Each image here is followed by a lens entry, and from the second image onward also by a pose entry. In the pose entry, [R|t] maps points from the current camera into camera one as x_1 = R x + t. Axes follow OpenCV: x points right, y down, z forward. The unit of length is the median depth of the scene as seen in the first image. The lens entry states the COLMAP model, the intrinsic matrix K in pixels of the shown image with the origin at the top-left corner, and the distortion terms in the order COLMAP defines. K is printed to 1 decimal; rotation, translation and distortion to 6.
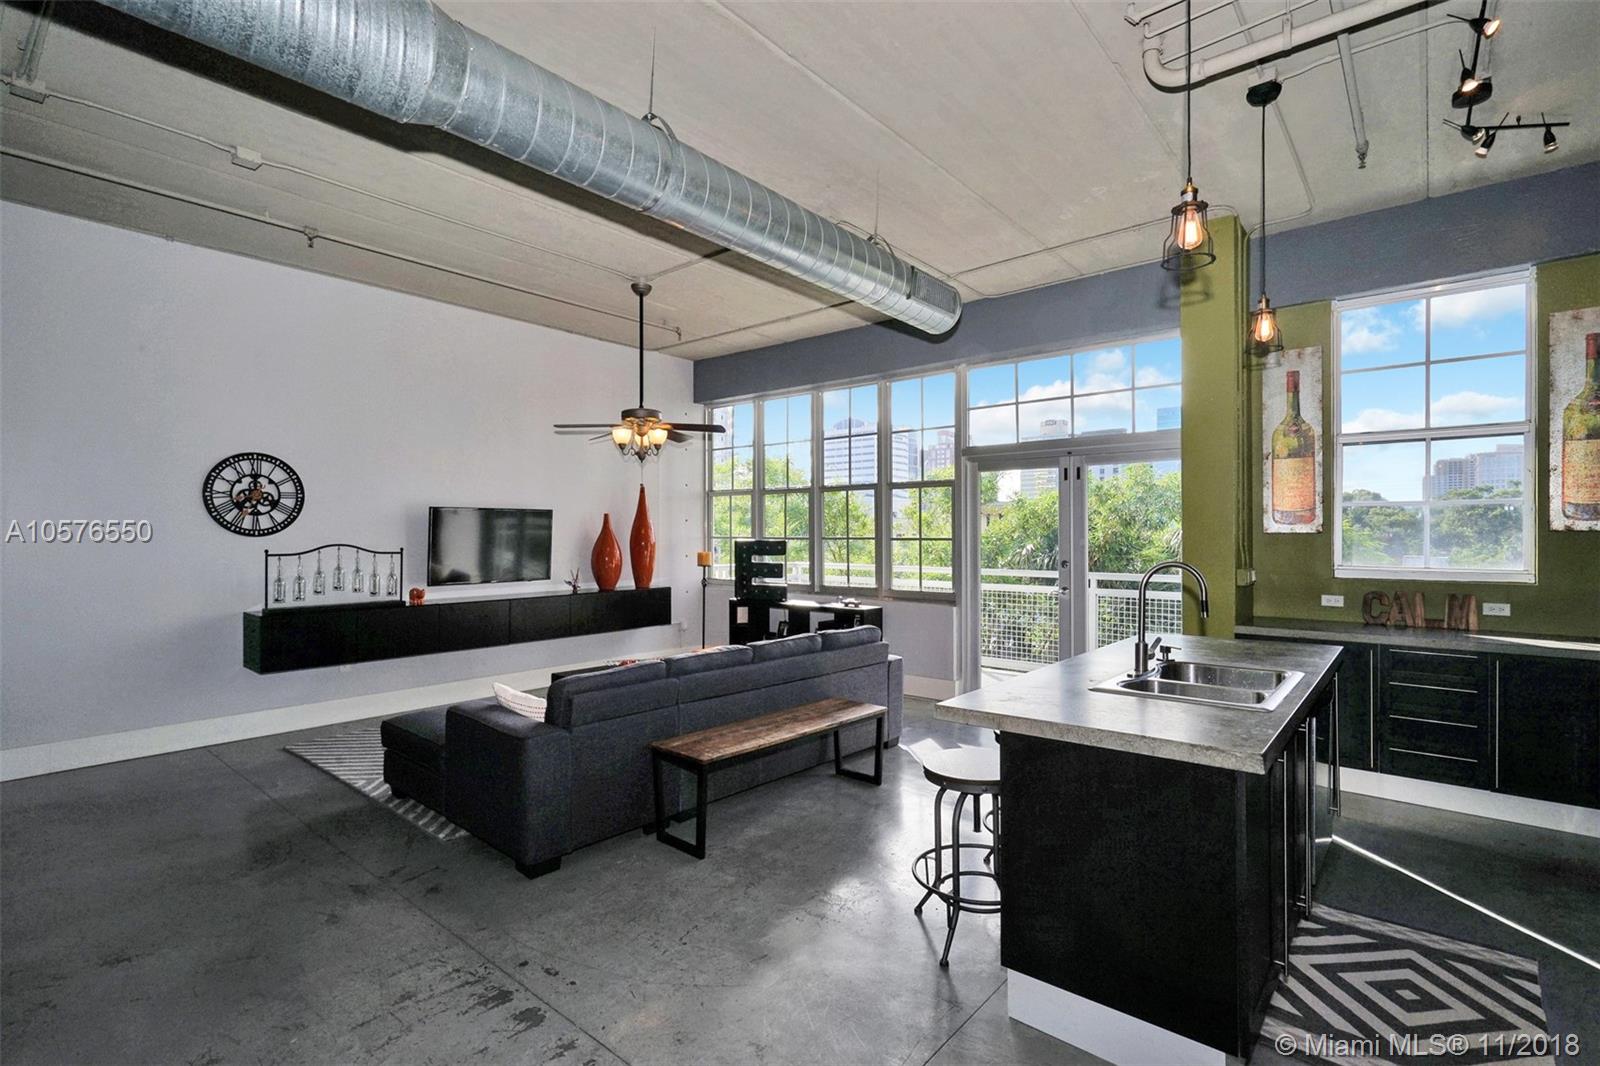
lens RADIAL K [[745.7, 0, 800.0], [0, 745.7, 533.0], [0, 0, 1]] dist [-0.001370, 0.000630]
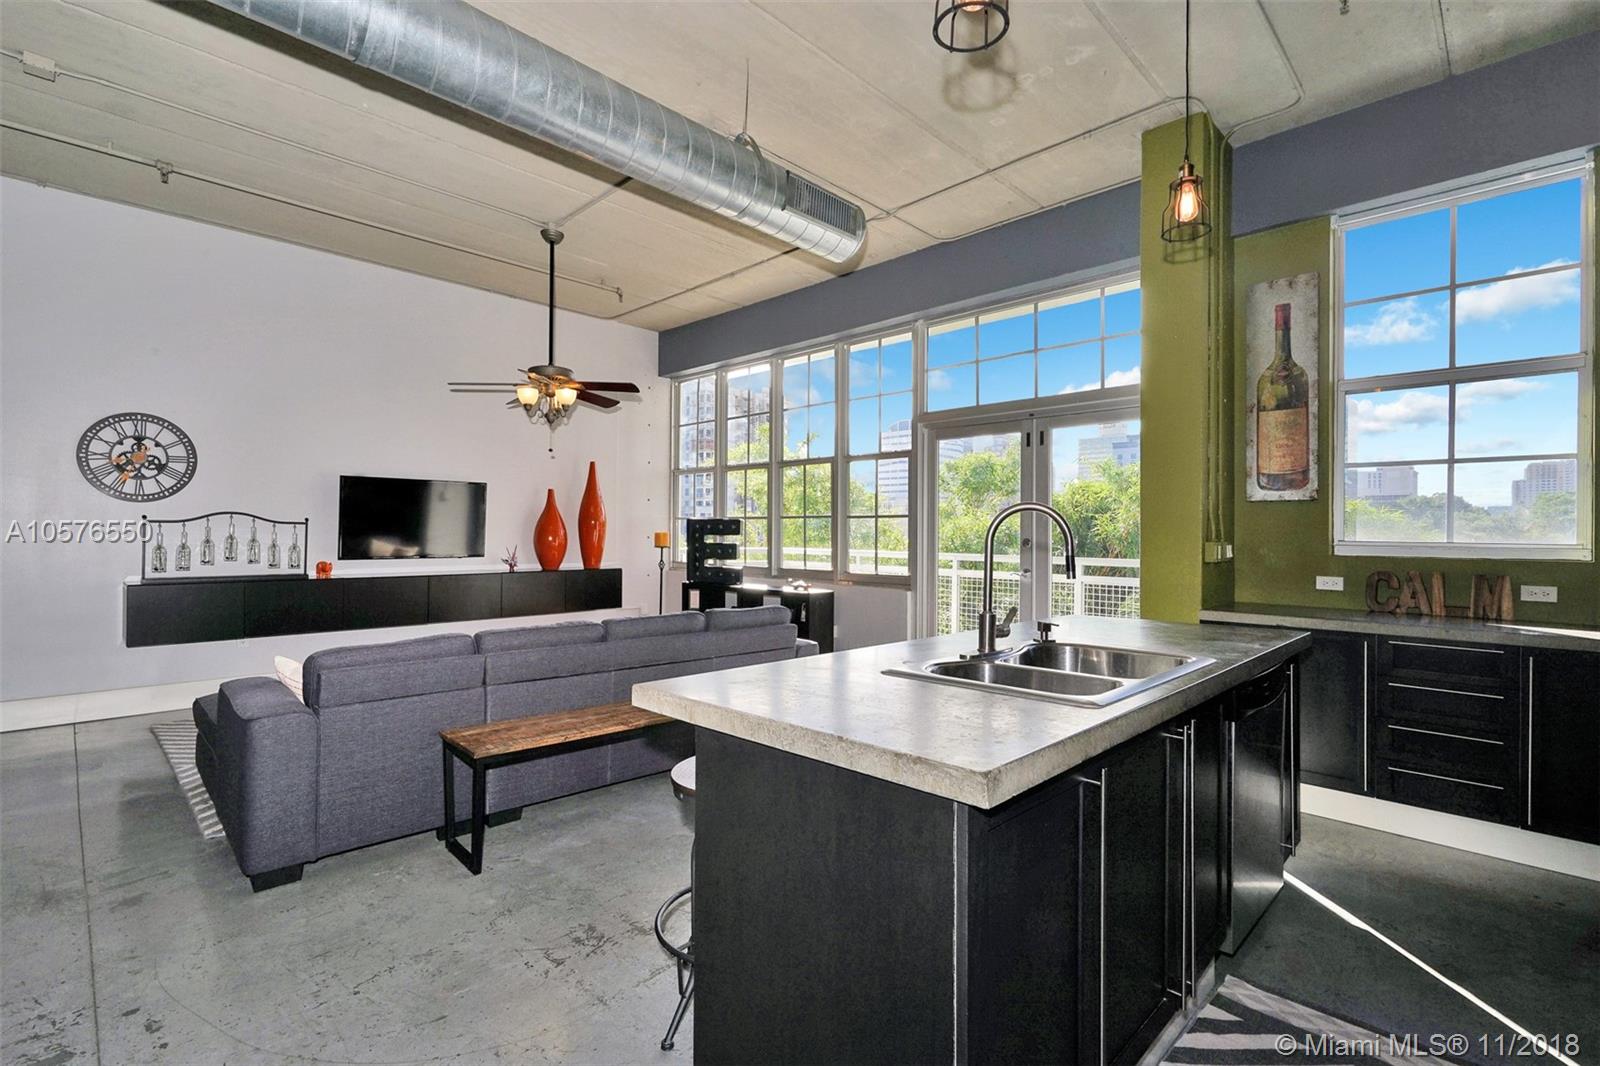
lens RADIAL K [[734.1, 0, 799.9], [0, 734.1, 527.0], [0, 0, 1]] dist [0.000688, 0.001140]
pose [[0.997056, 0.008188, -0.076237, 0.169606], [-0.008752, 0.999937, -0.007067, 0.034781], [0.076175, 0.007713, 0.997065, 0.132592]]
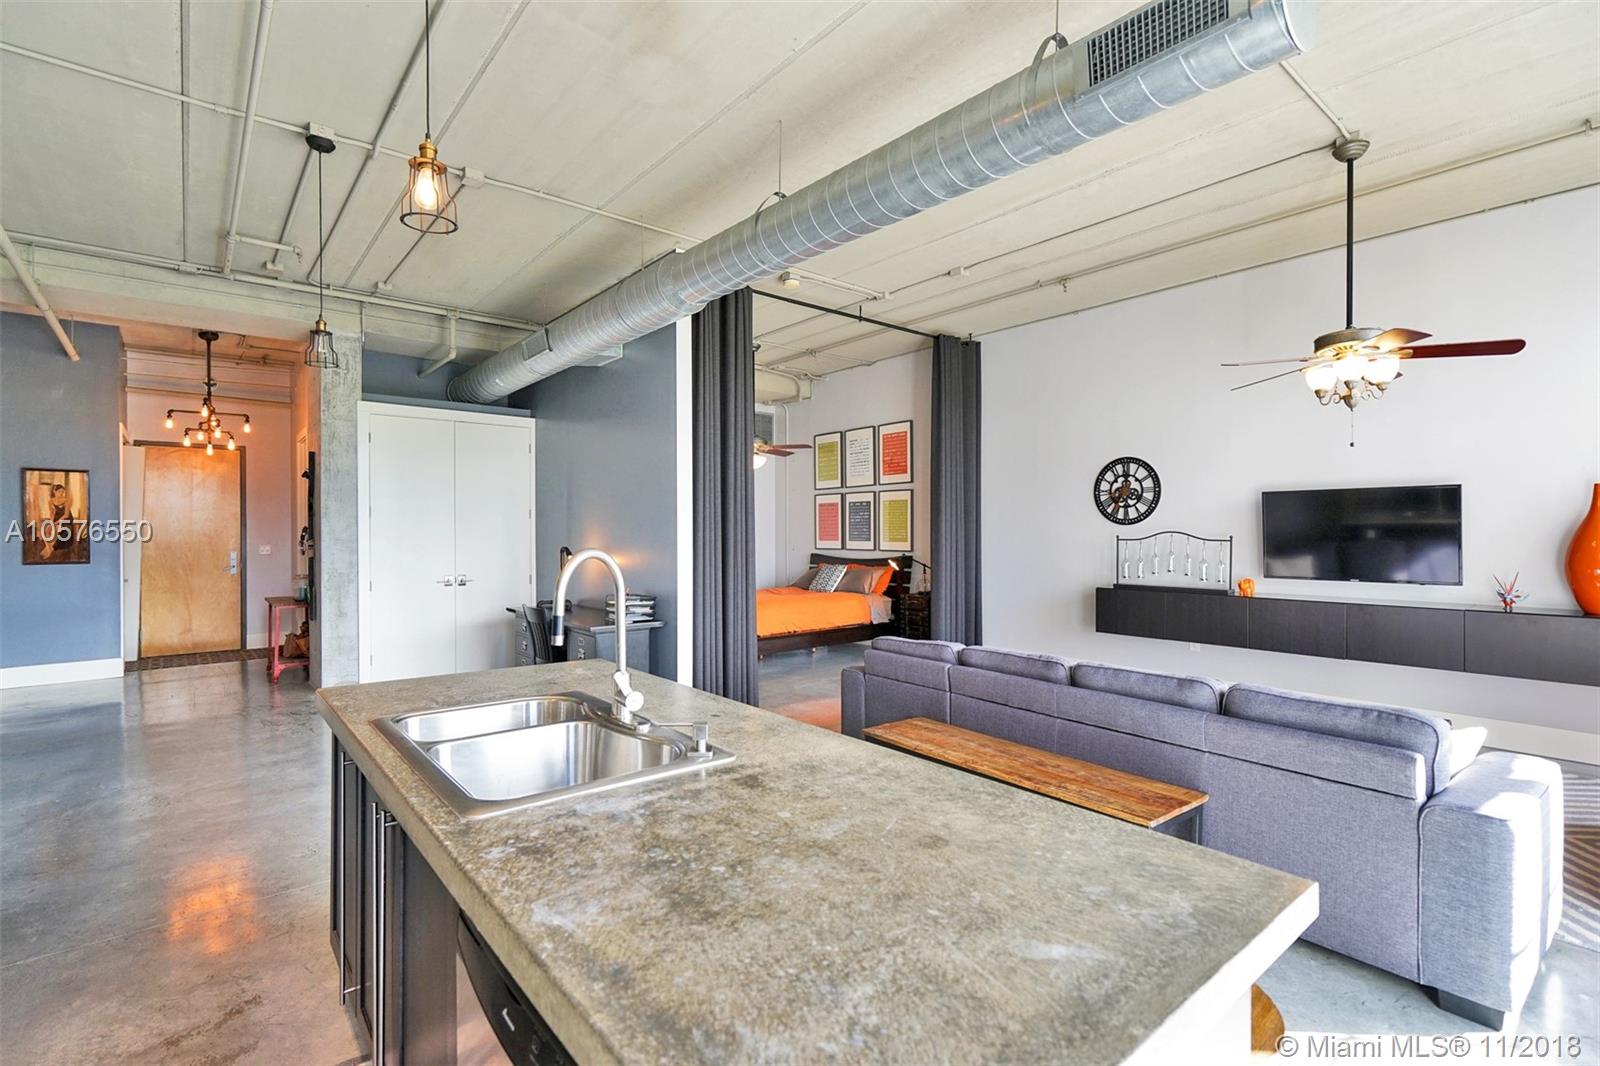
lens RADIAL K [[740.7, 0, 806.4], [0, 740.7, 538.5], [0, 0, 1]] dist [-0.002106, 0.001498]
pose [[-0.170169, 0.012120, -0.985340, 0.550653], [0.002333, 0.999927, 0.011897, 0.011309], [0.985412, -0.000274, -0.170184, 0.656762]]
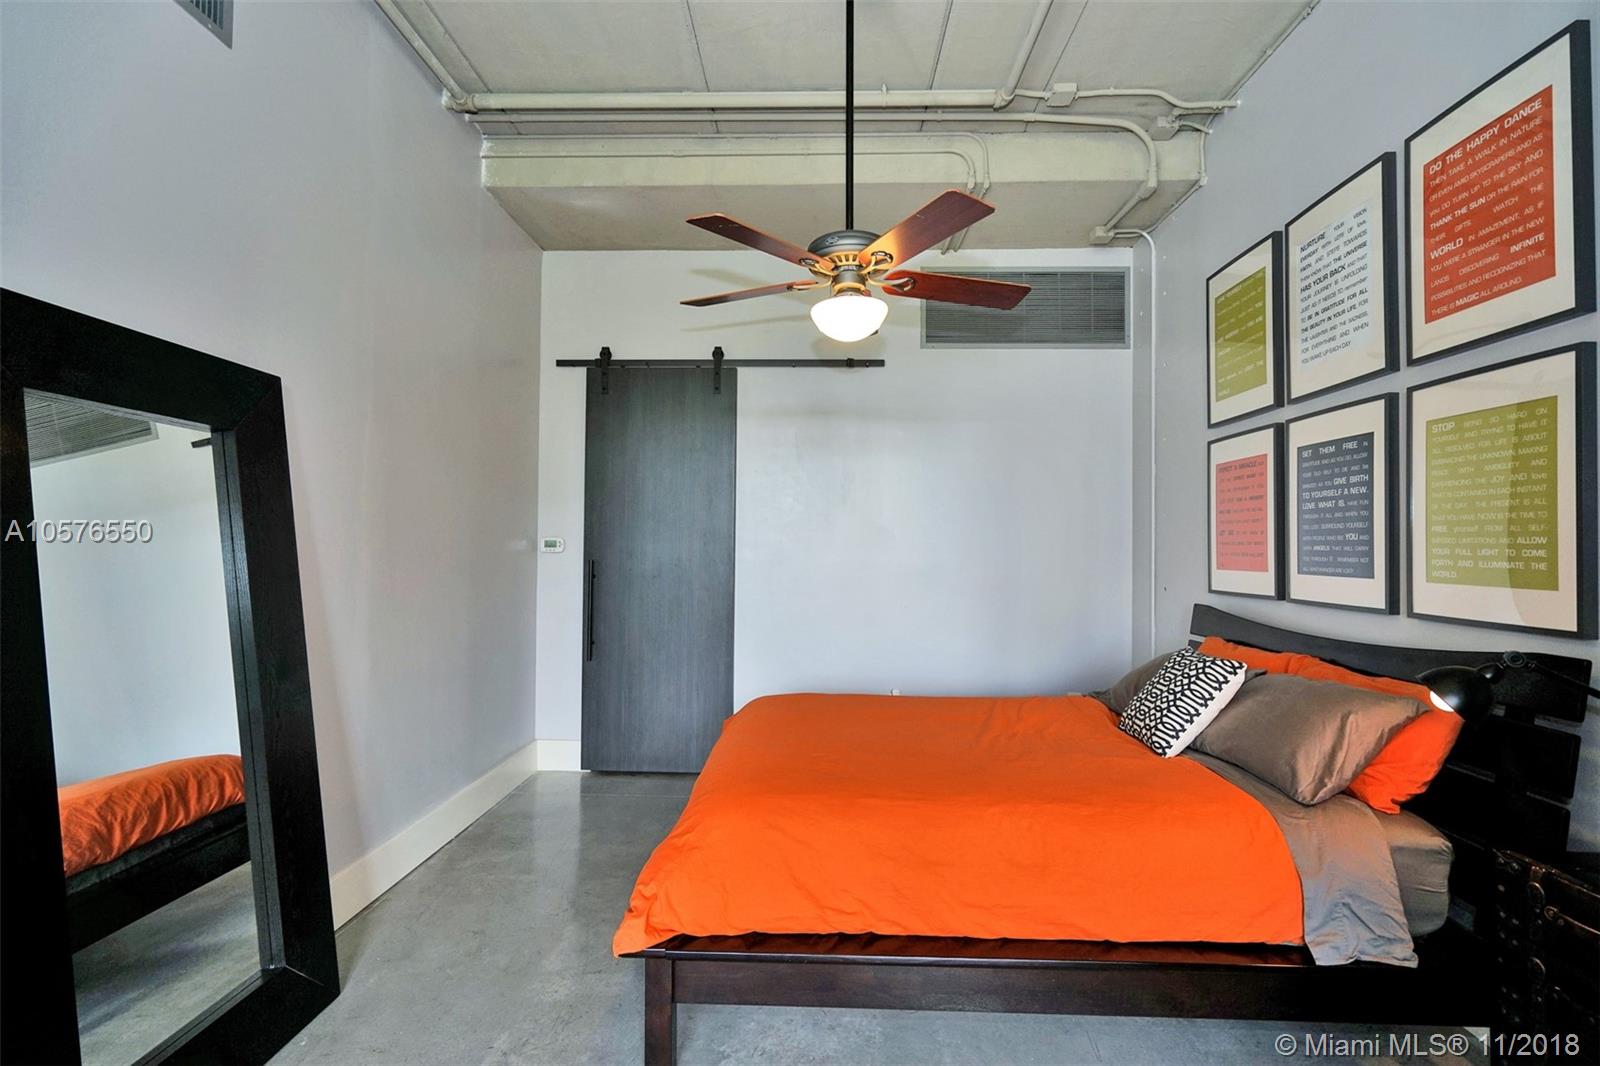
lens RADIAL K [[718.1, 0, 800.0], [0, 718.1, 533.0], [0, 0, 1]] dist [-0.002248, -0.000146]
pose [[-0.784812, -0.015978, -0.619528, -0.540576], [-0.007457, 0.999839, -0.016340, 0.019452], [0.619689, -0.008204, -0.784805, 0.642675]]
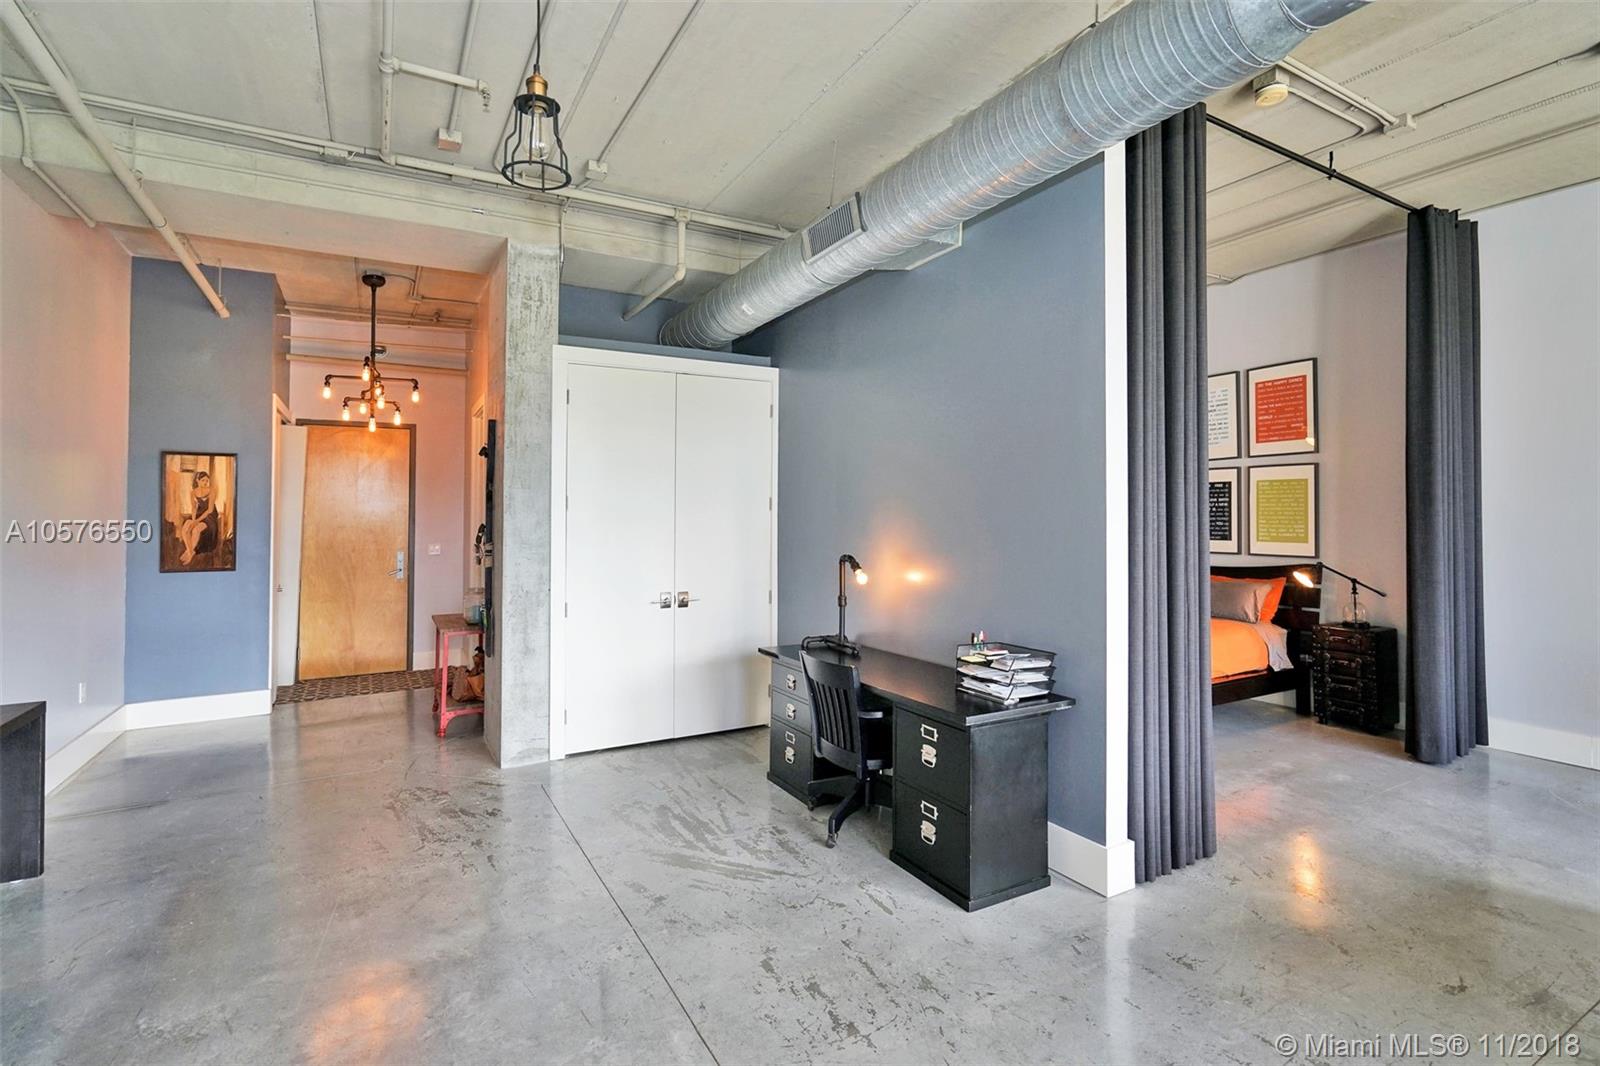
lens RADIAL K [[759.2, 0, 803.5], [0, 759.2, 498.8], [0, 0, 1]] dist [0.002832, 0.001494]
pose [[-0.350212, -0.020611, -0.936444, 0.208206], [0.005954, 0.999689, -0.024230, -0.001560], [0.936652, -0.014061, -0.349980, 0.316624]]
